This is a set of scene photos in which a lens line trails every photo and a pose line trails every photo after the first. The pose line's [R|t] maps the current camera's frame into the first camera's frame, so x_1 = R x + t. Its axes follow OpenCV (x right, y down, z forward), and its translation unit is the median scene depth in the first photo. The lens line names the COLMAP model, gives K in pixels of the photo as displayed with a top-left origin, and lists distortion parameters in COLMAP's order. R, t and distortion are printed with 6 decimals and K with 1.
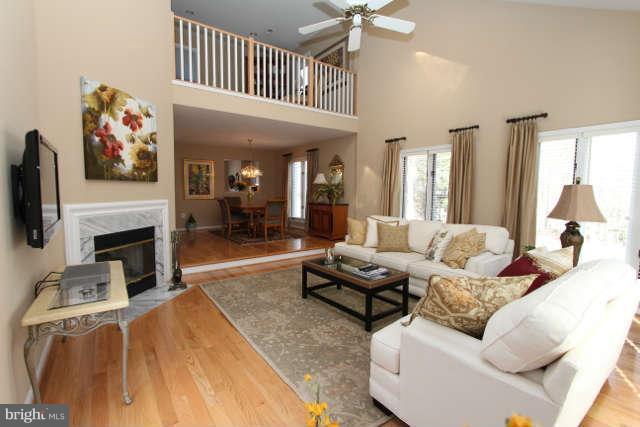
lens RADIAL K [[294.7, 0, 319.4], [0, 294.7, 212.1], [0, 0, 1]] dist [0.001057, 0.000000]
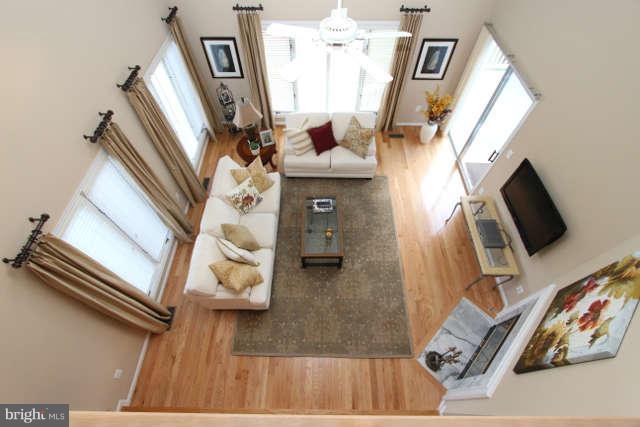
lens RADIAL K [[294.7, 0, 319.1], [0, 294.7, 213.7], [0, 0, 1]] dist [0.001057, 0.000000]
pose [[-0.800406, -0.506851, 0.320083, -0.268411], [0.032972, 0.495921, 0.867741, -0.922023], [-0.598551, 0.705099, -0.380226, 1.376110]]
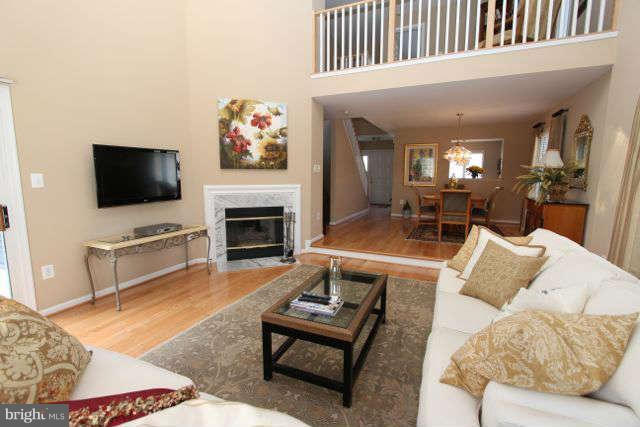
lens RADIAL K [[294.7, 0, 320.0], [0, 294.7, 212.0], [0, 0, 1]] dist [0.001057, 0.000000]
pose [[0.498108, 0.111898, -0.859865, 0.609470], [-0.069990, 0.993591, 0.088756, -0.051214], [0.864286, 0.015972, 0.502748, 0.571727]]
